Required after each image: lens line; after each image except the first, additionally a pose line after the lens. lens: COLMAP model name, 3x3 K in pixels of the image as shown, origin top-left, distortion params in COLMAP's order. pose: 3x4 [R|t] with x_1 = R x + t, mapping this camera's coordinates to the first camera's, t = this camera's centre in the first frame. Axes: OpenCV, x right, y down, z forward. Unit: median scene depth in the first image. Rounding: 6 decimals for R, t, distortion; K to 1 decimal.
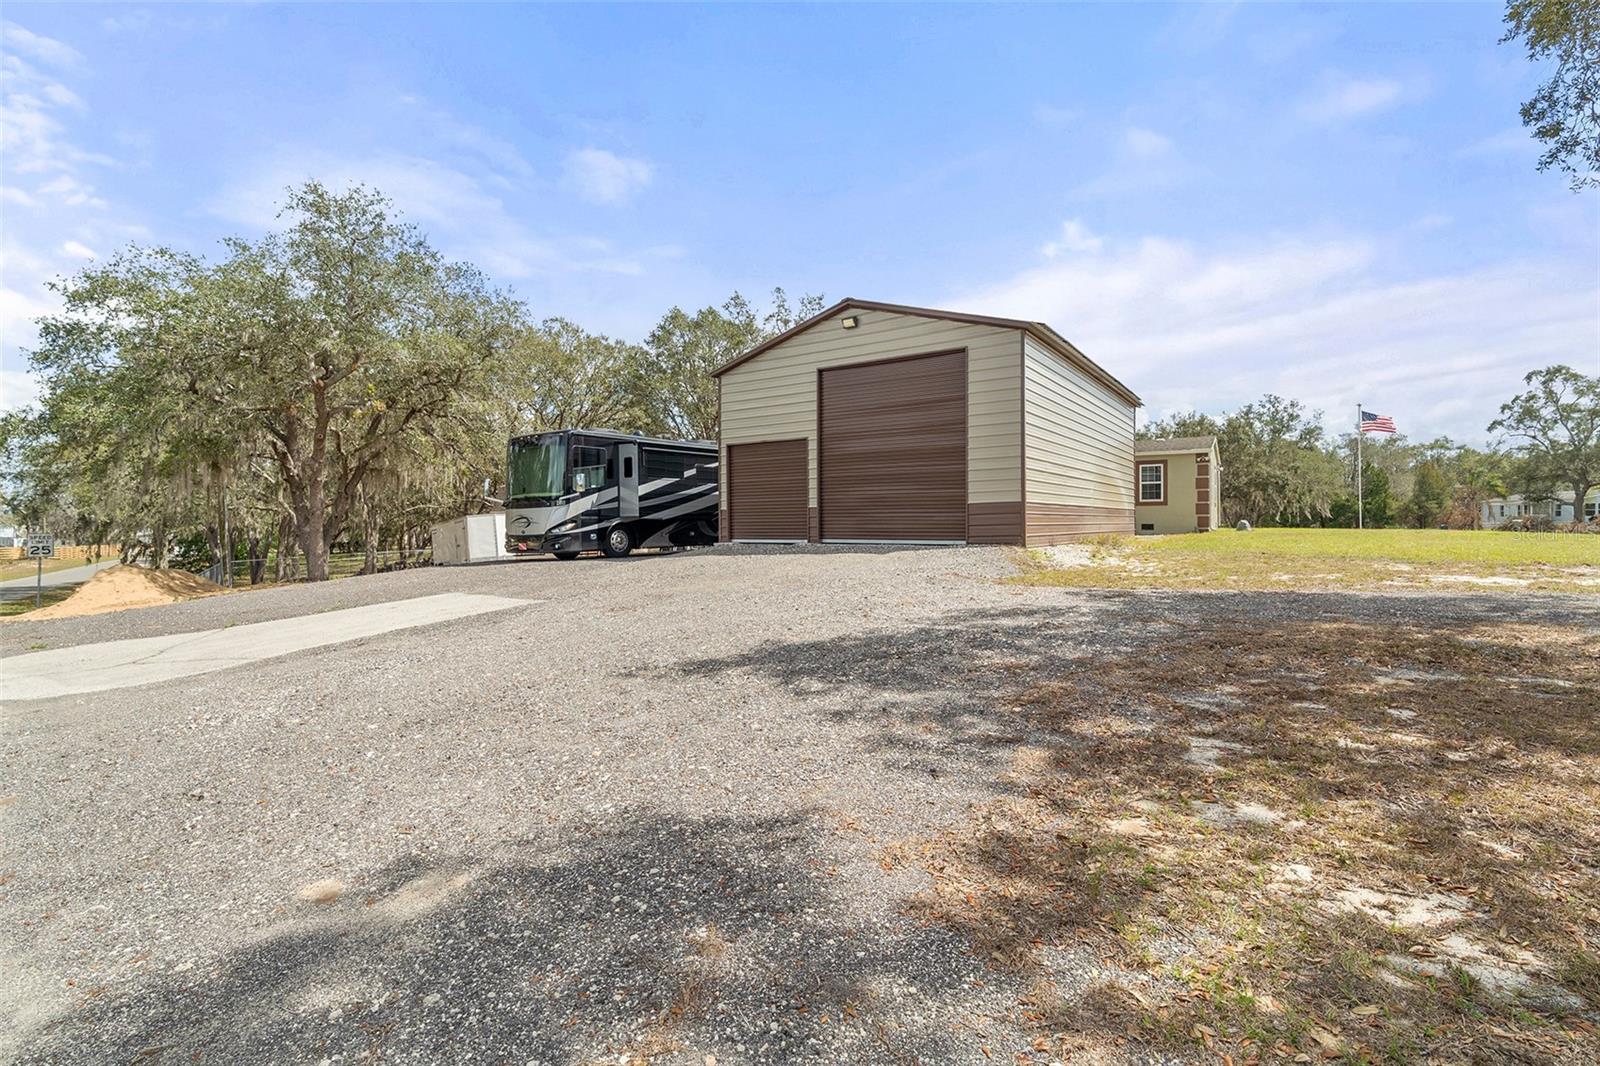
lens RADIAL K [[725.5, 0, 800.0], [0, 725.5, 533.0], [0, 0, 1]] dist [-0.021101, 0.000020]
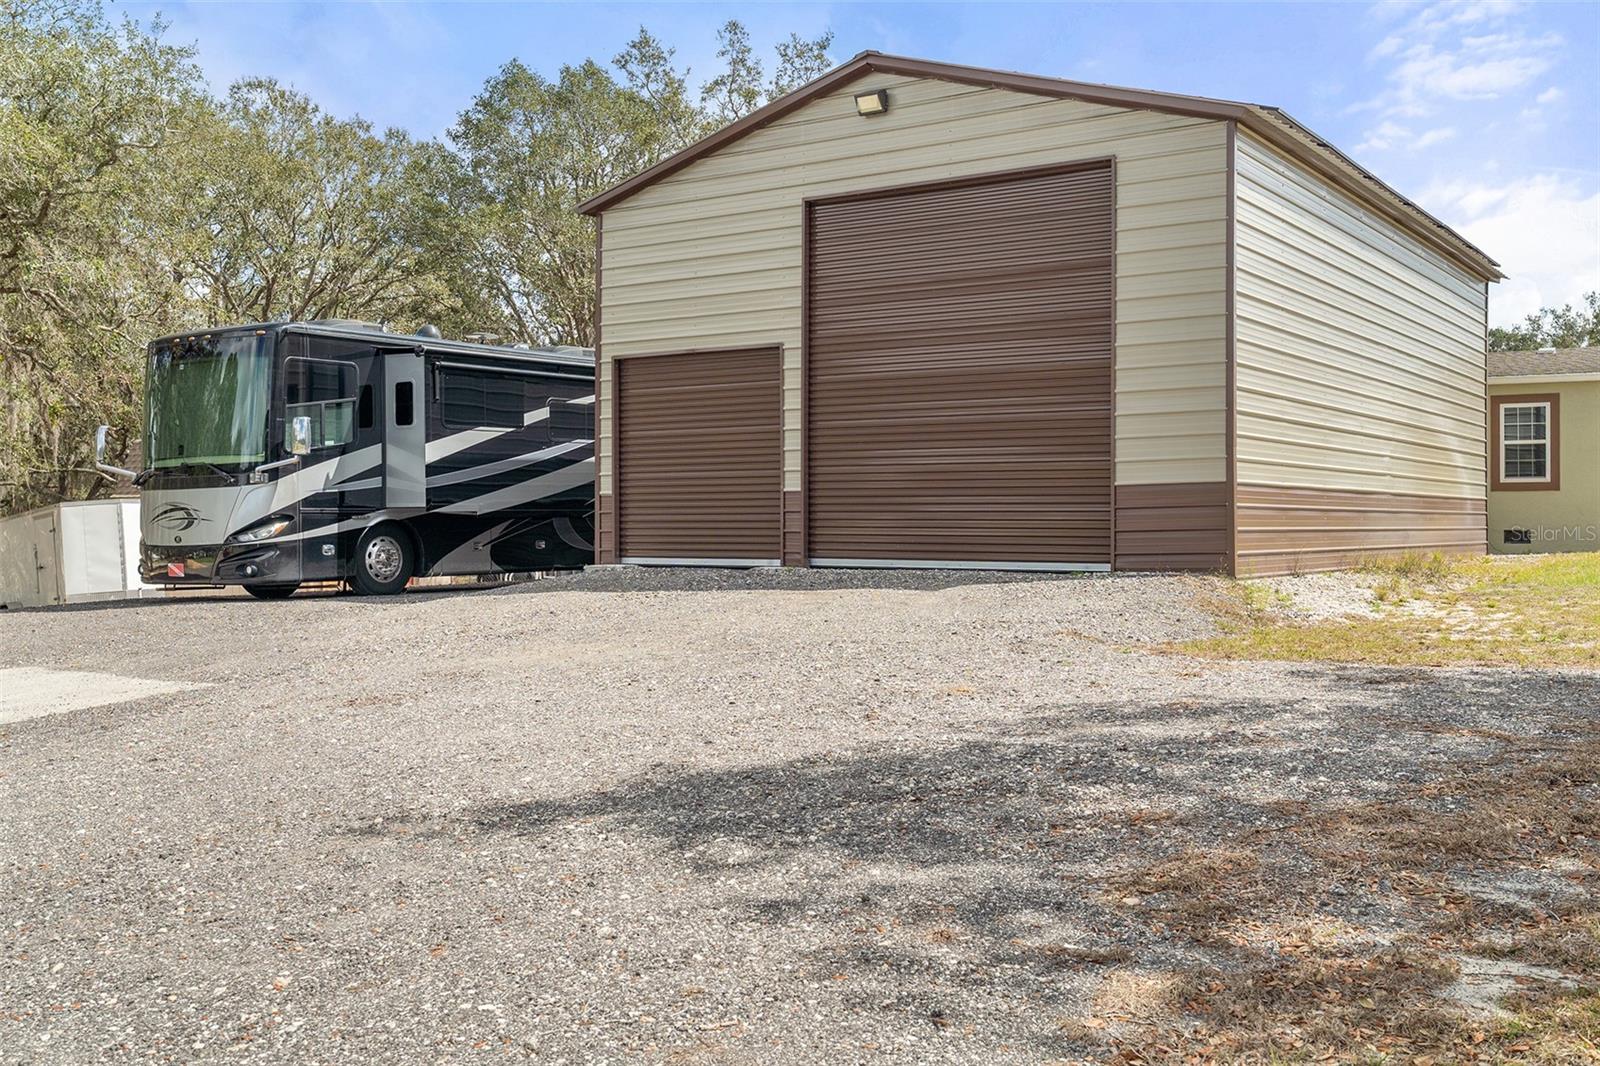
lens RADIAL K [[1567.6, 0, 798.8], [0, 1567.6, 519.5], [0, 0, 1]] dist [0.007402, -0.022005]
pose [[0.999966, 0.006311, 0.005242, 0.018586], [-0.006225, 0.999848, -0.016287, -0.000199], [-0.005344, 0.016254, 0.999854, -0.025924]]
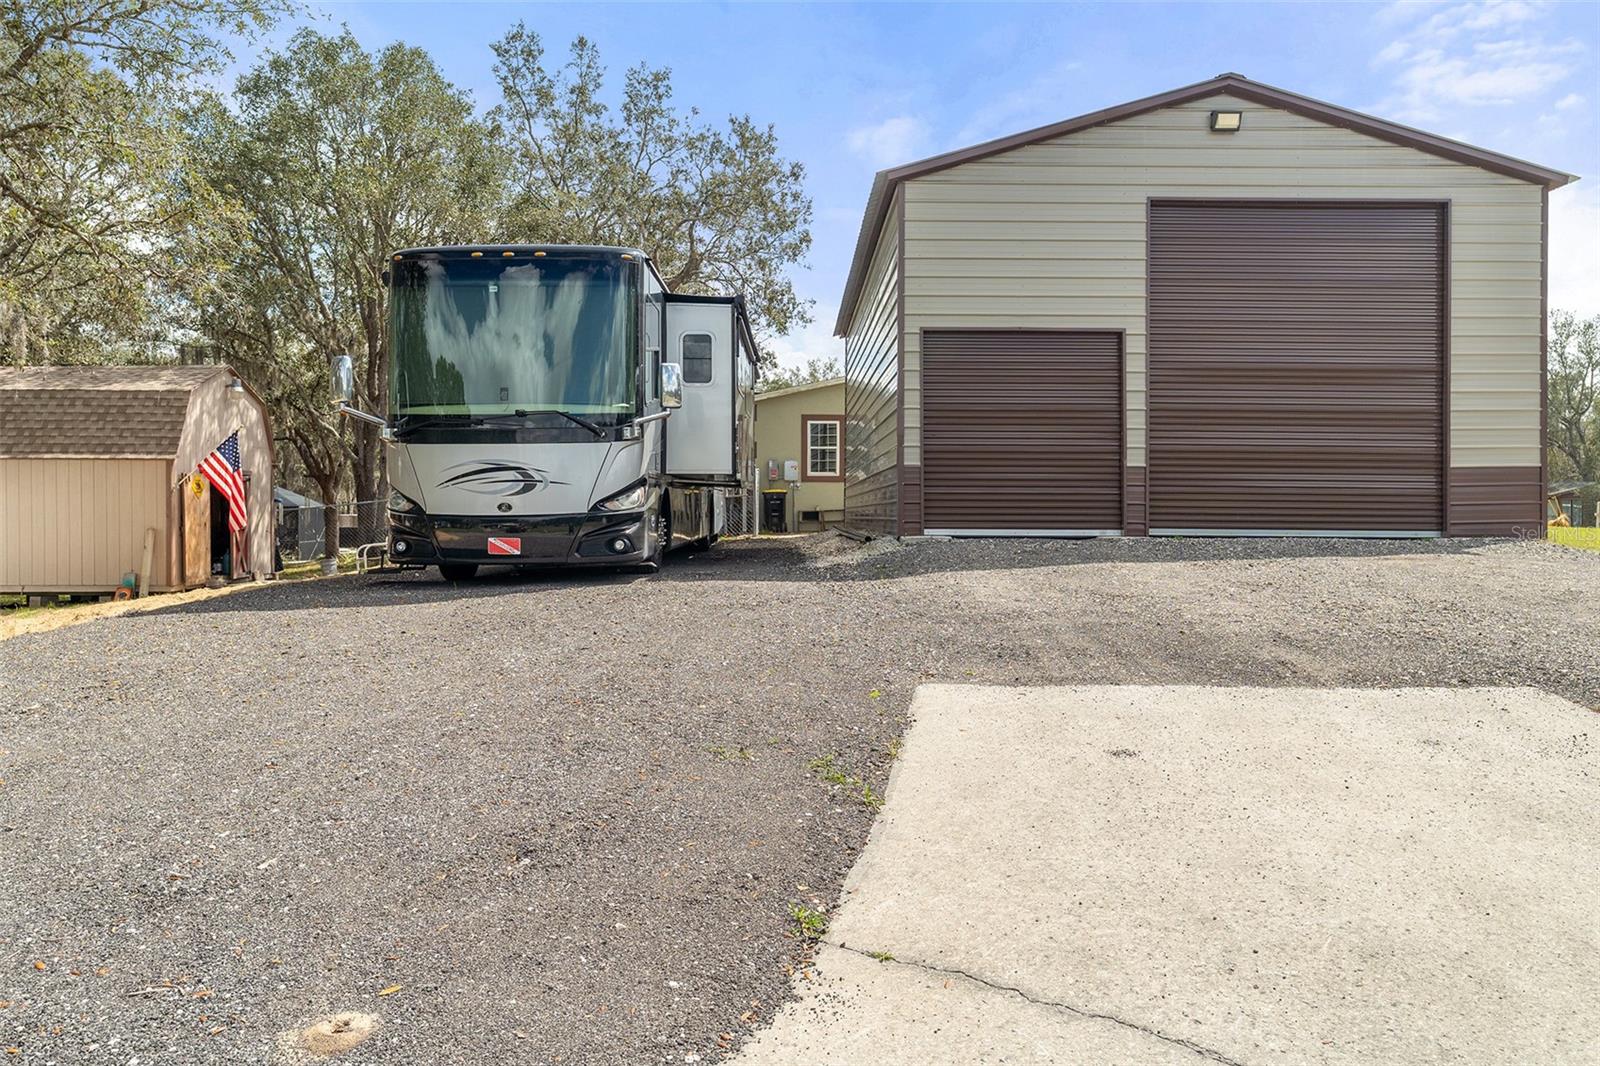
lens RADIAL K [[1175.0, 0, 801.1], [0, 1175.0, 497.4], [0, 0, 1]] dist [0.033846, -0.001111]
pose [[0.817465, 0.017224, 0.575720, -0.729940], [-0.005132, 0.999731, -0.022623, 0.007864], [-0.575955, 0.015539, 0.817334, 0.506074]]
